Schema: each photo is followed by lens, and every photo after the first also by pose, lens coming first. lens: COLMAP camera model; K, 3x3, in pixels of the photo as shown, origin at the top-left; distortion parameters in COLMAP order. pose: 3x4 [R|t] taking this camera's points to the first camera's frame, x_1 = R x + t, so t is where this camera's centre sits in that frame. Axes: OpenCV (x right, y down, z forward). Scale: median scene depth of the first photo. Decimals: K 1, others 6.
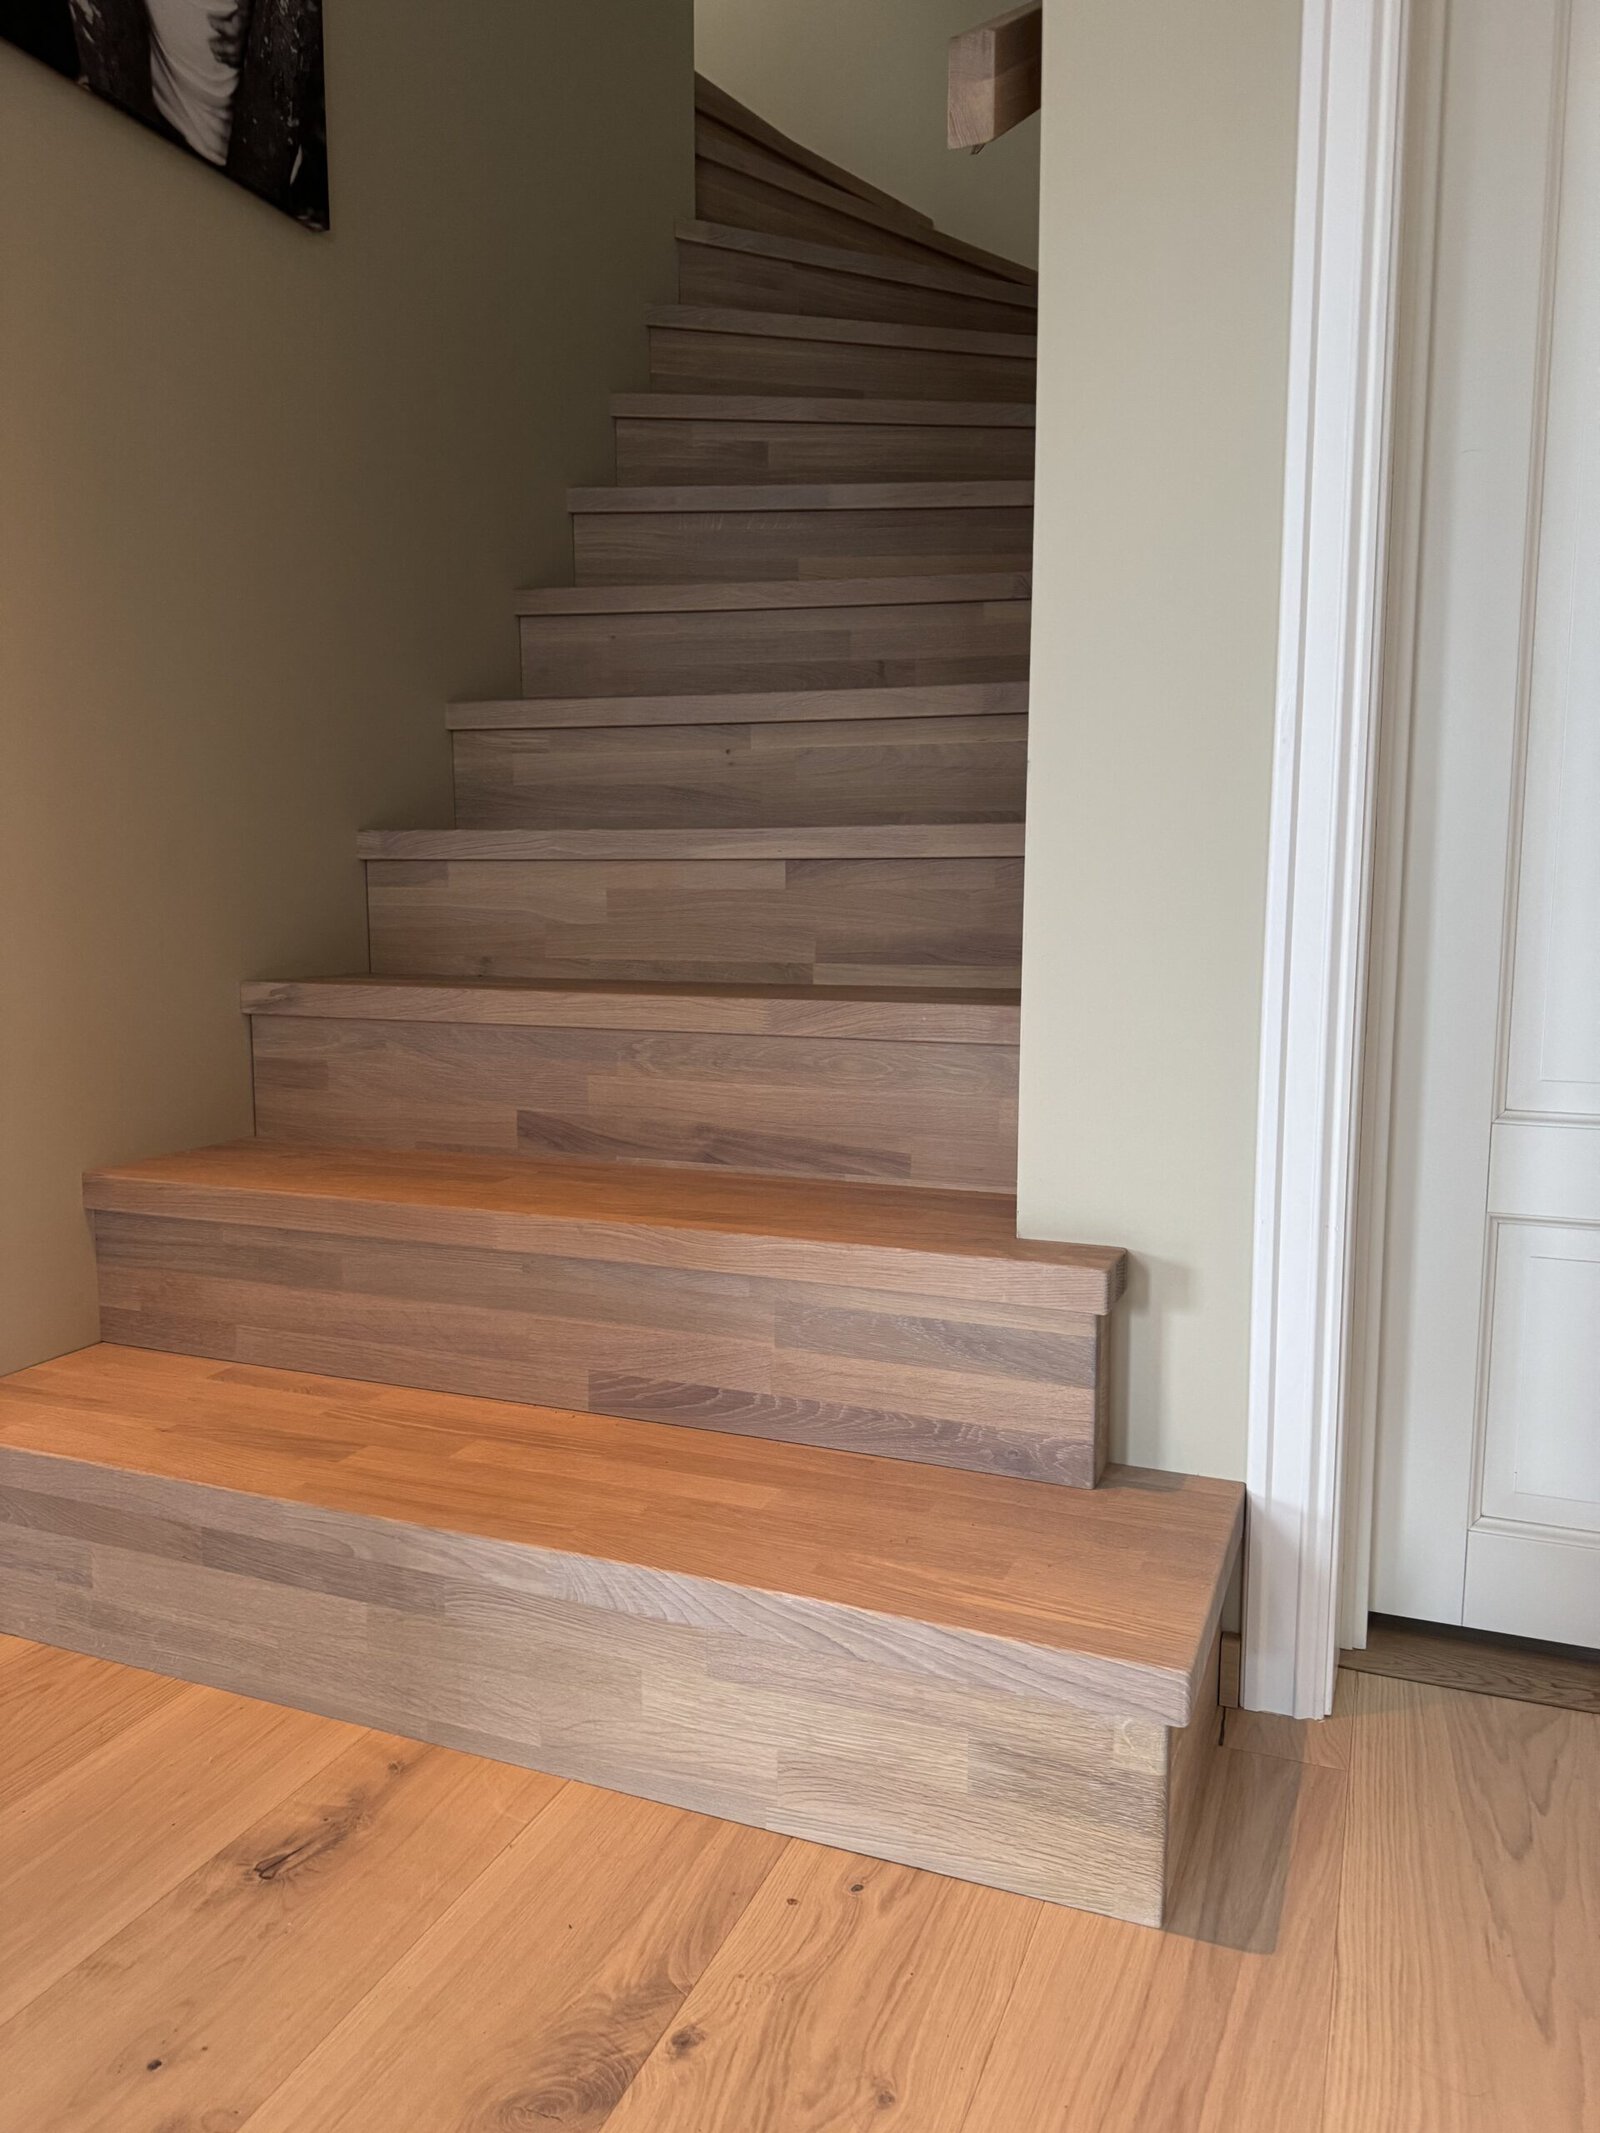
lens RADIAL K [[1500.8, 0, 790.2], [0, 1500.8, 1074.9], [0, 0, 1]] dist [0.080513, -0.123511]
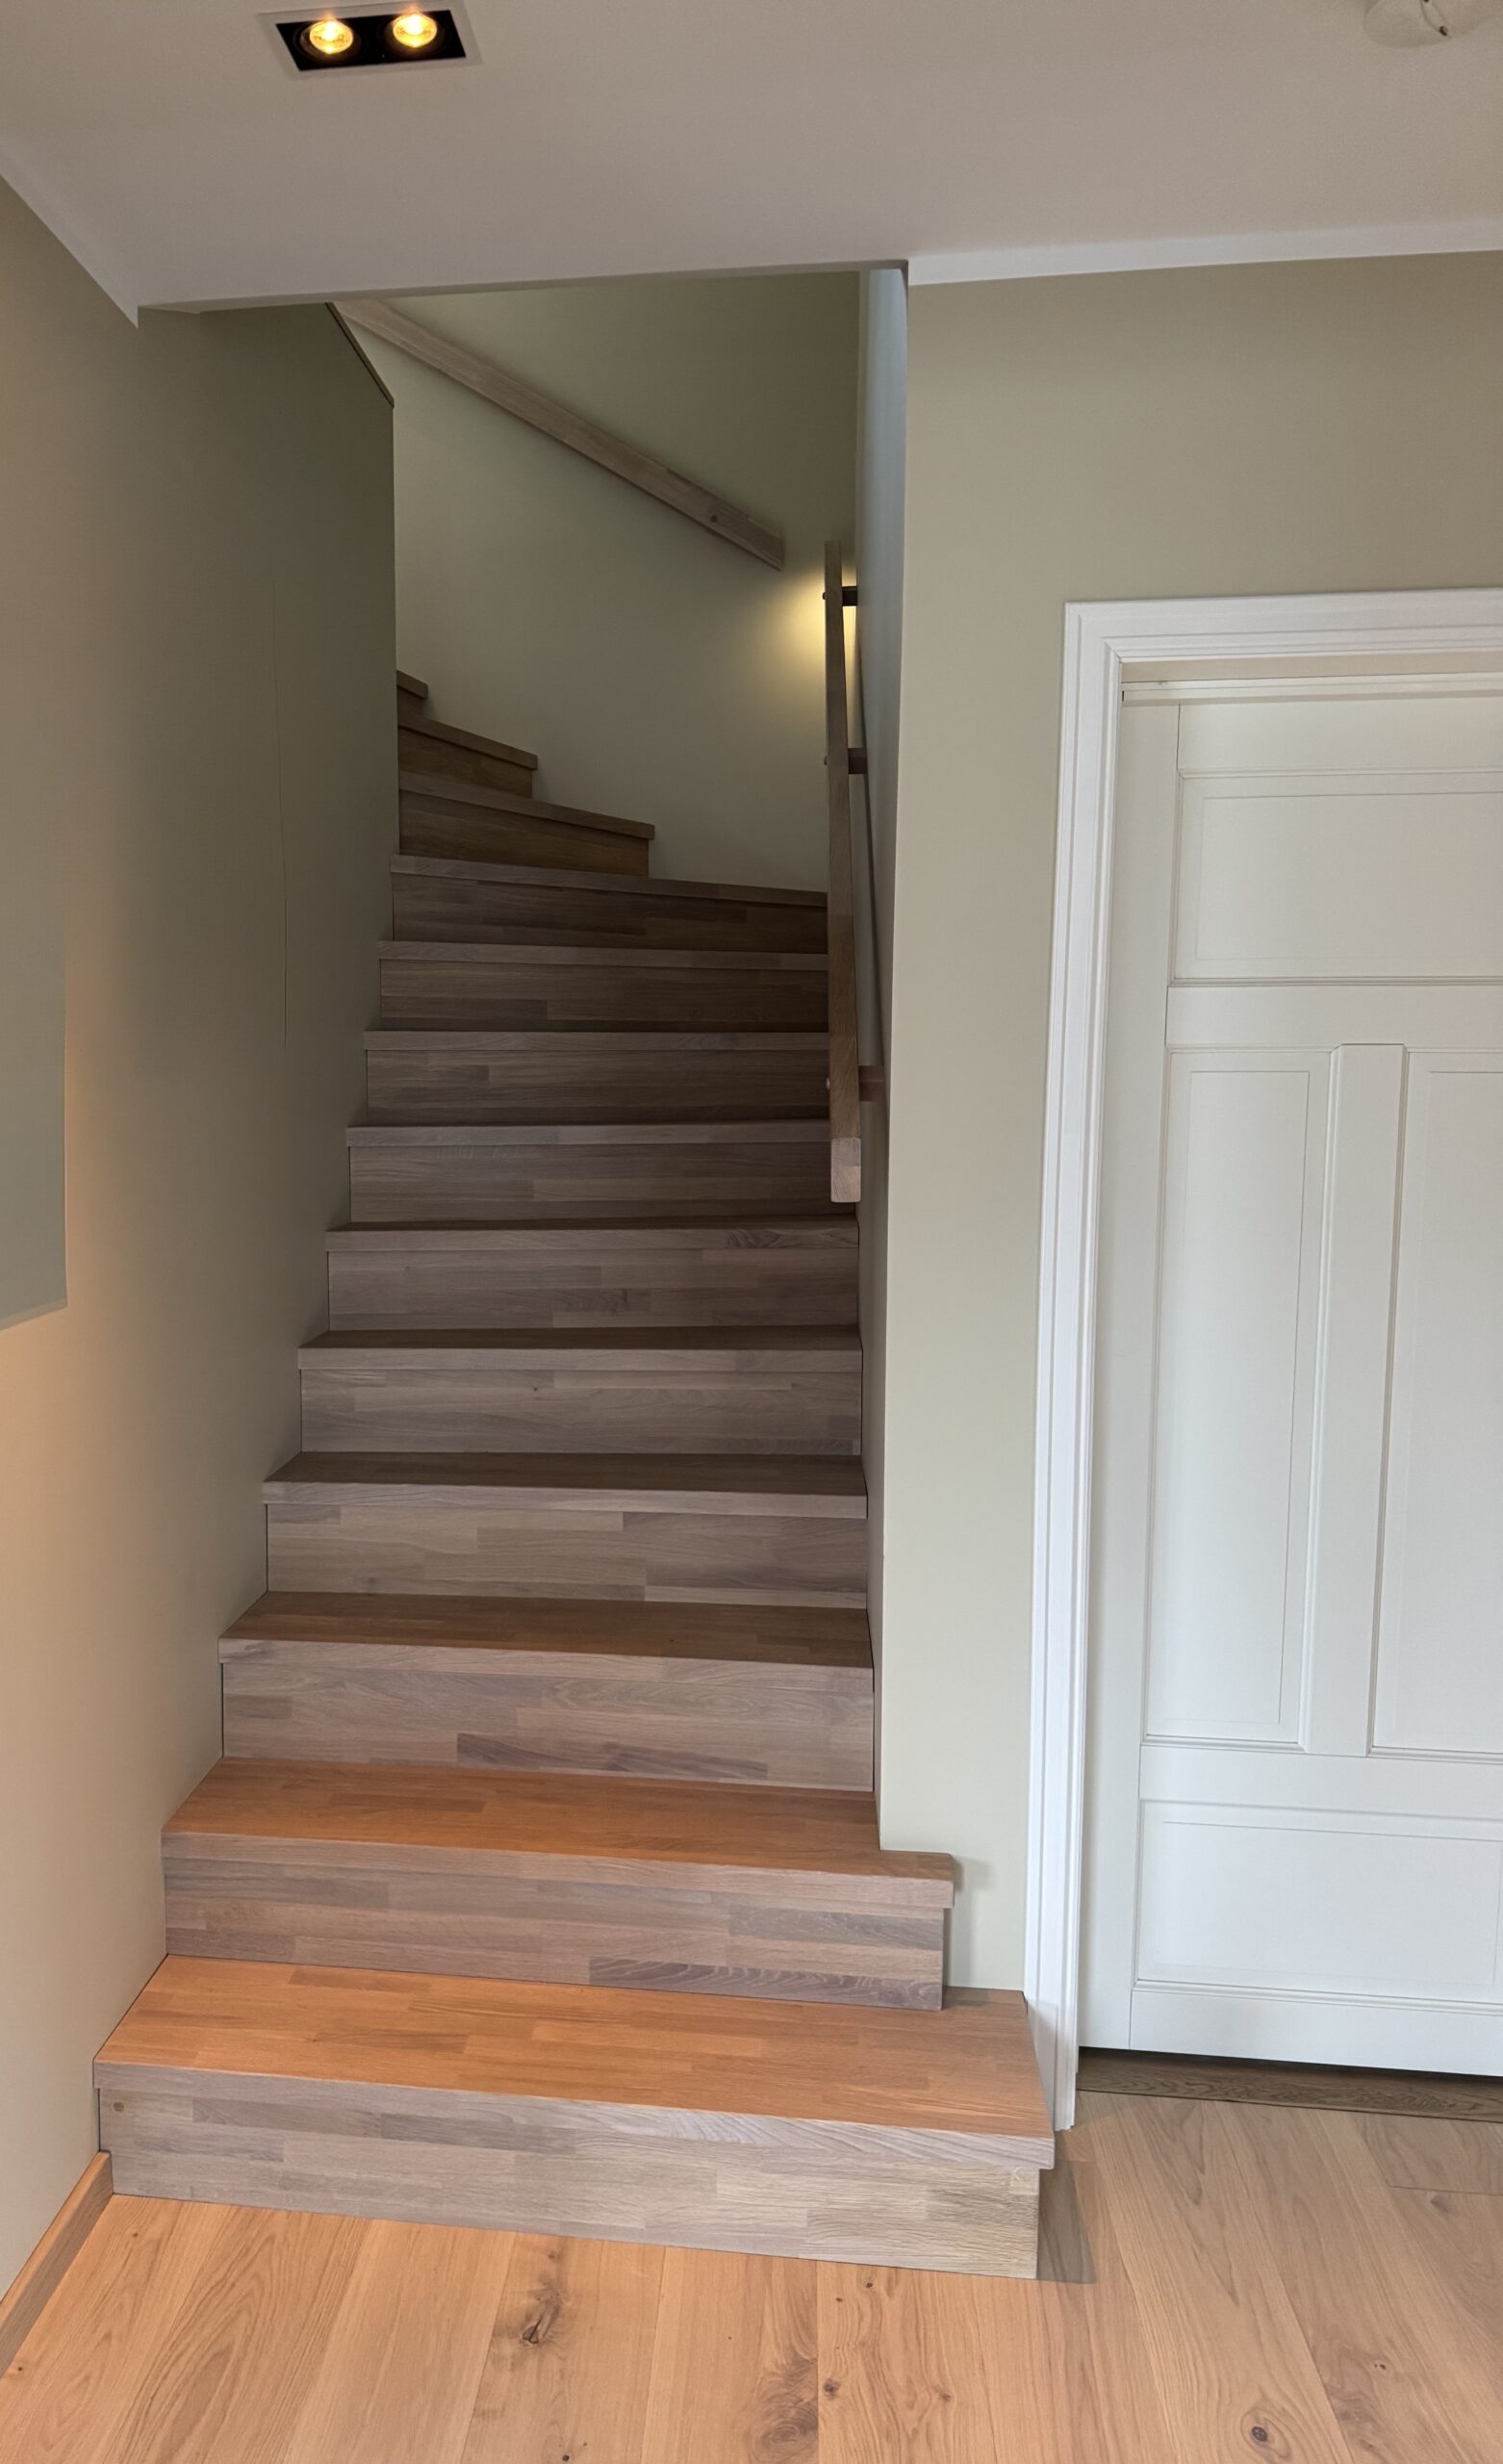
lens RADIAL K [[1713.9, 0, 612.8], [0, 1713.9, 1228.7], [0, 0, 1]] dist [0.000246, 0.000777]
pose [[0.966983, -0.022286, 0.253864, -0.588215], [0.031043, 0.999051, -0.030541, -0.518599], [-0.252943, 0.037413, 0.966758, -0.725417]]
